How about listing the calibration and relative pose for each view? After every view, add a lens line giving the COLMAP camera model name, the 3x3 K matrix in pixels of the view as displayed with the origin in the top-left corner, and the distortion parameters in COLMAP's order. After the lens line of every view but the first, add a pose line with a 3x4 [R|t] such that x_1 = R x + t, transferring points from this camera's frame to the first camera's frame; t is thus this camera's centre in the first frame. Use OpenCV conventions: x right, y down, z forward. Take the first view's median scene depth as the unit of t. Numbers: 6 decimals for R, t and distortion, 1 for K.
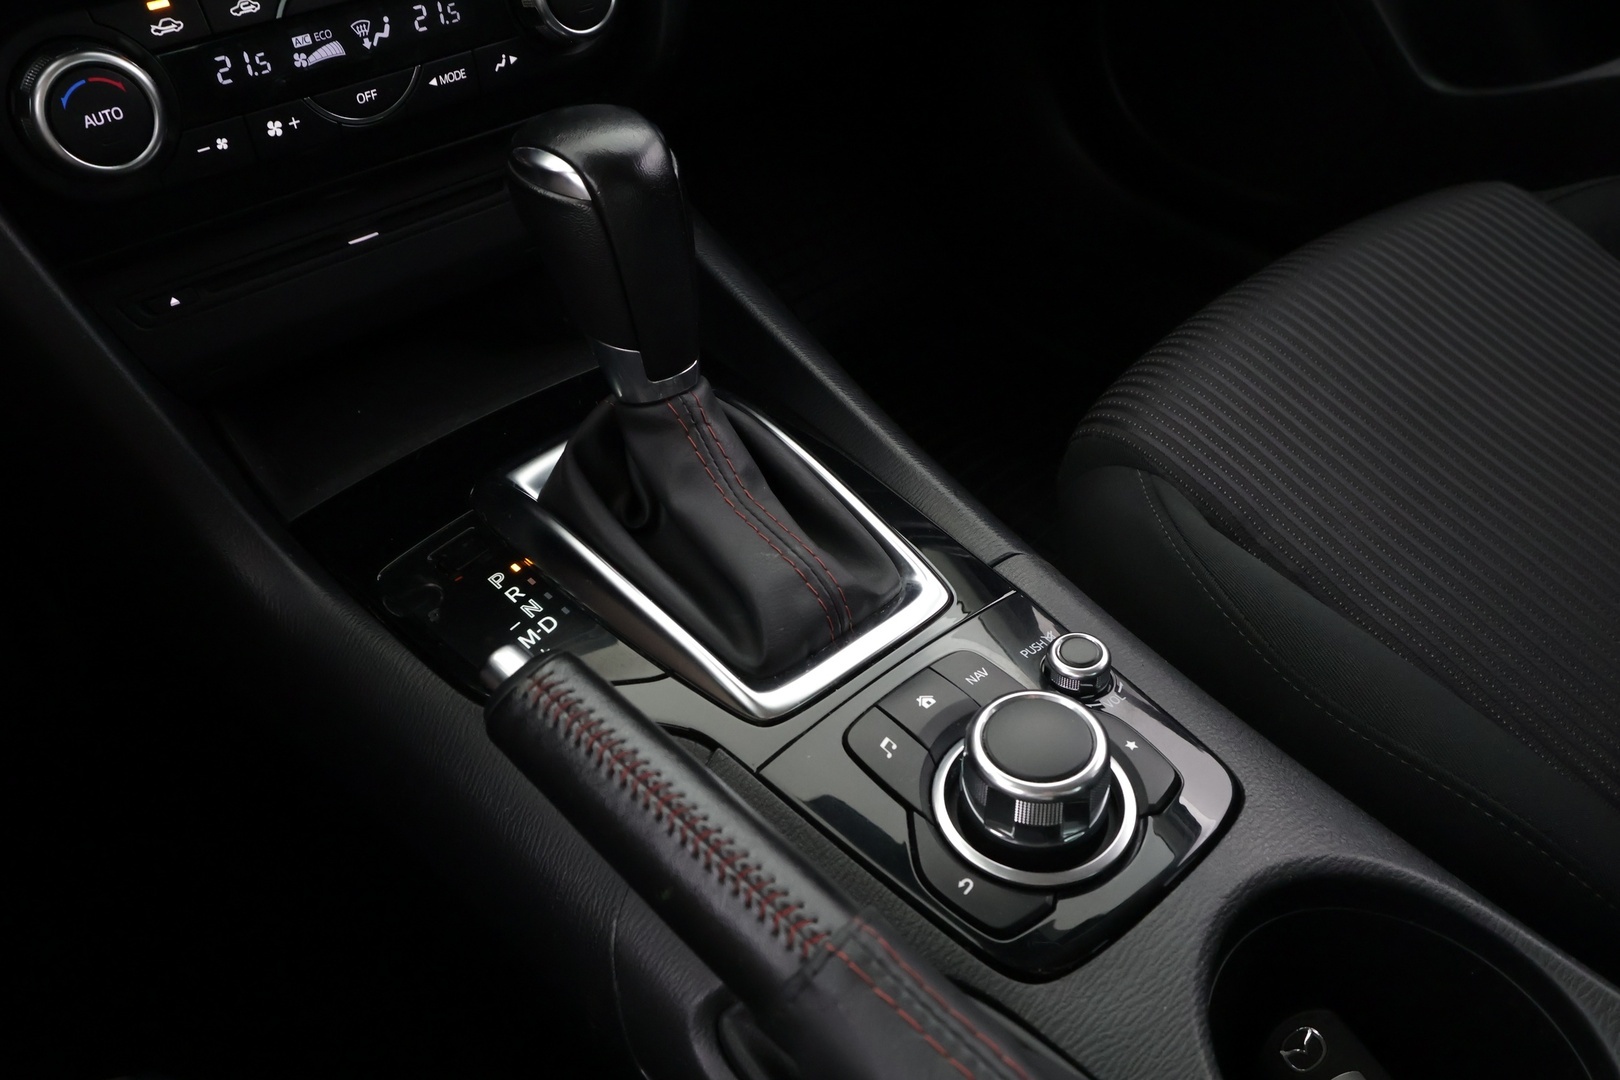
lens RADIAL K [[1279.3, 0, 810.0], [0, 1279.3, 540.0], [0, 0, 1]] dist [0.003884, 0.004750]
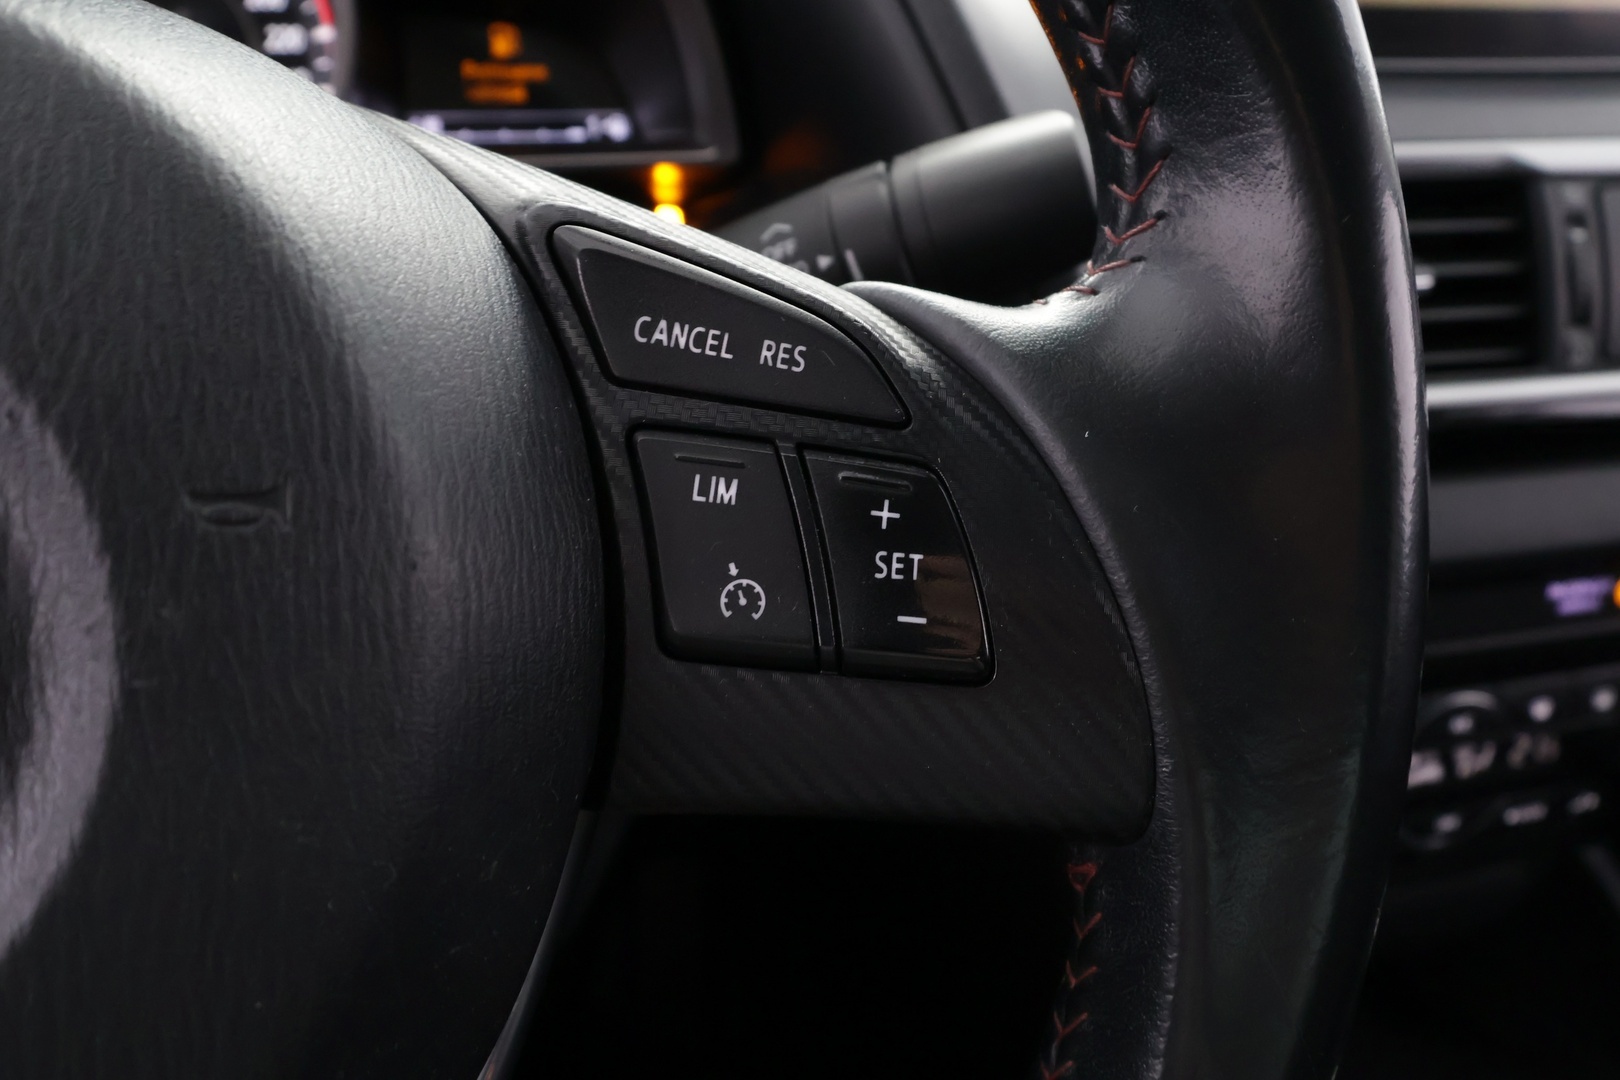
lens RADIAL K [[1279.3, 0, 810.0], [0, 1279.3, 540.0], [0, 0, 1]] dist [0.003884, 0.004750]
pose [[0.897964, 0.251138, -0.361372, -0.536759], [-0.324533, 0.932524, -0.158361, -0.271956], [0.297218, 0.259480, 0.918875, -0.042931]]
